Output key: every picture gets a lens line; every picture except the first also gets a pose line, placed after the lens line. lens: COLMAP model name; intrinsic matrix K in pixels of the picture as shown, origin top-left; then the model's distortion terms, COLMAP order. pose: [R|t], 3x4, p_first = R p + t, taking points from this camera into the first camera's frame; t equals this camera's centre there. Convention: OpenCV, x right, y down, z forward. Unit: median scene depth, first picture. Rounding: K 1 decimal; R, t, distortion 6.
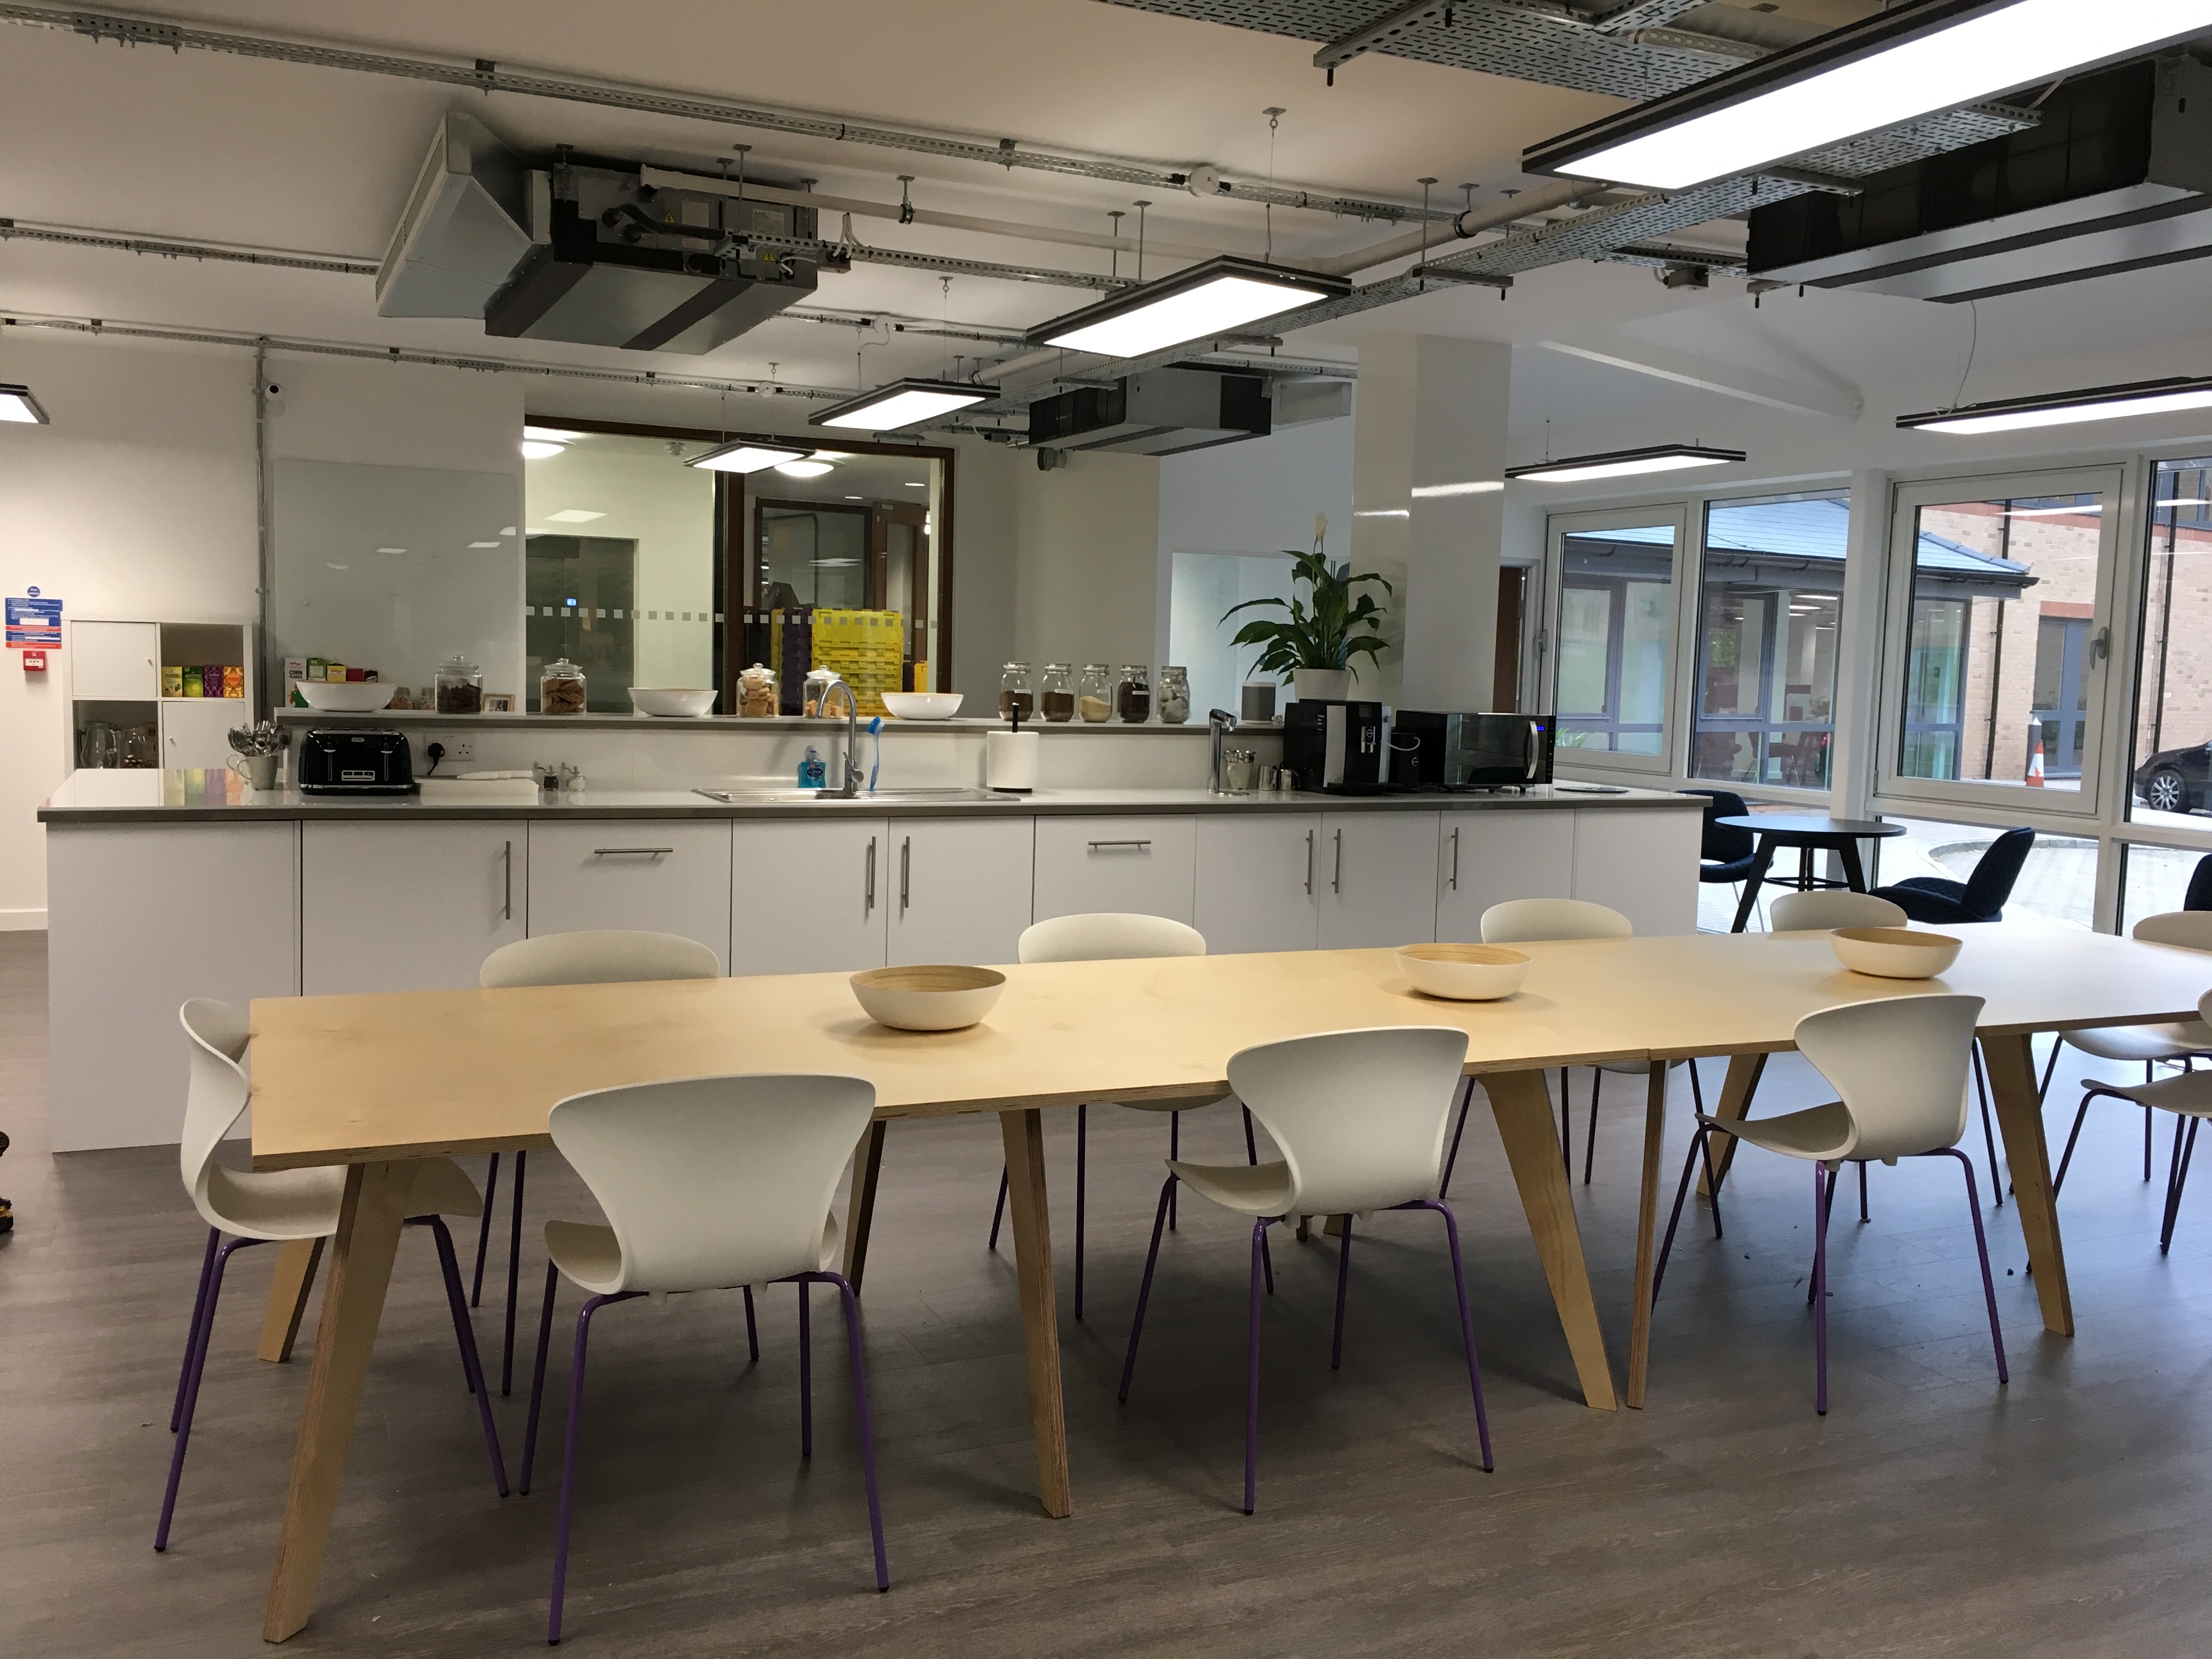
lens RADIAL K [[1879.9, 0, 1106.0], [0, 1879.9, 829.5], [0, 0, 1]] dist [-0.006156, -0.001269]
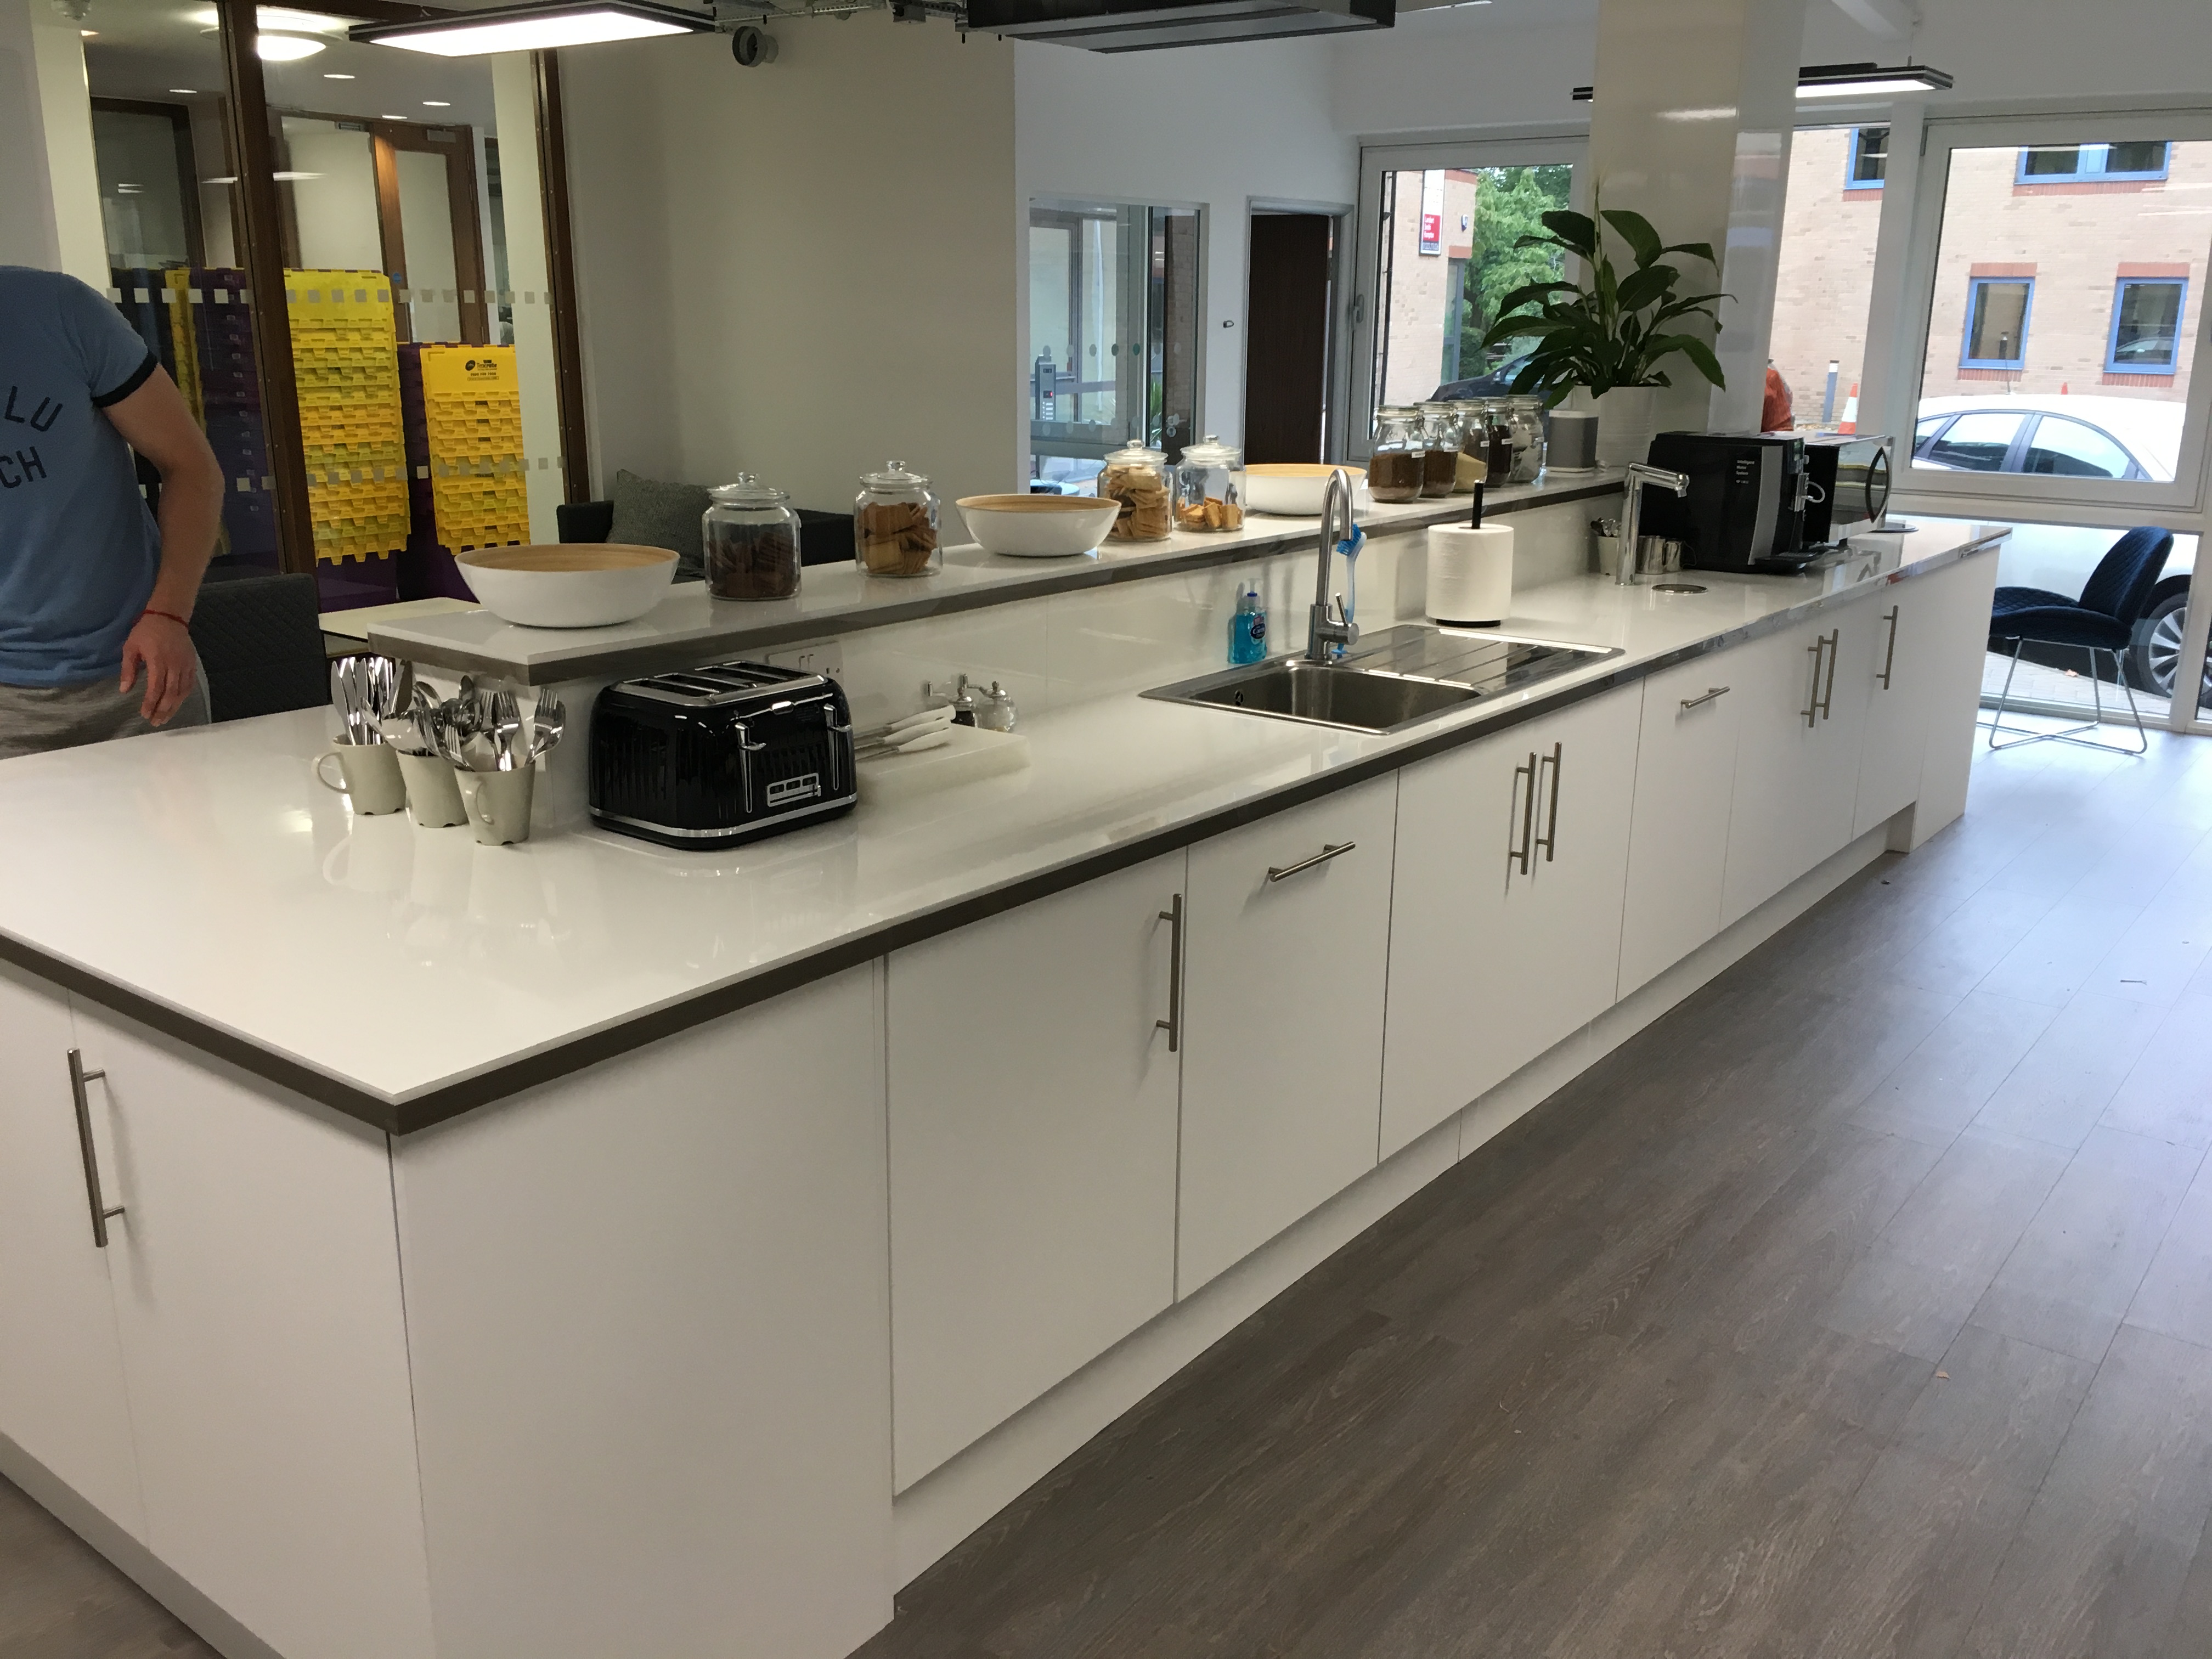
lens RADIAL K [[1879.9, 0, 1106.0], [0, 1879.9, 829.5], [0, 0, 1]] dist [-0.006156, -0.001269]
pose [[0.885546, -0.142926, 0.442018, -0.355075], [0.056453, 0.977552, 0.202991, -0.068612], [-0.461108, -0.154805, 0.873736, 0.404824]]
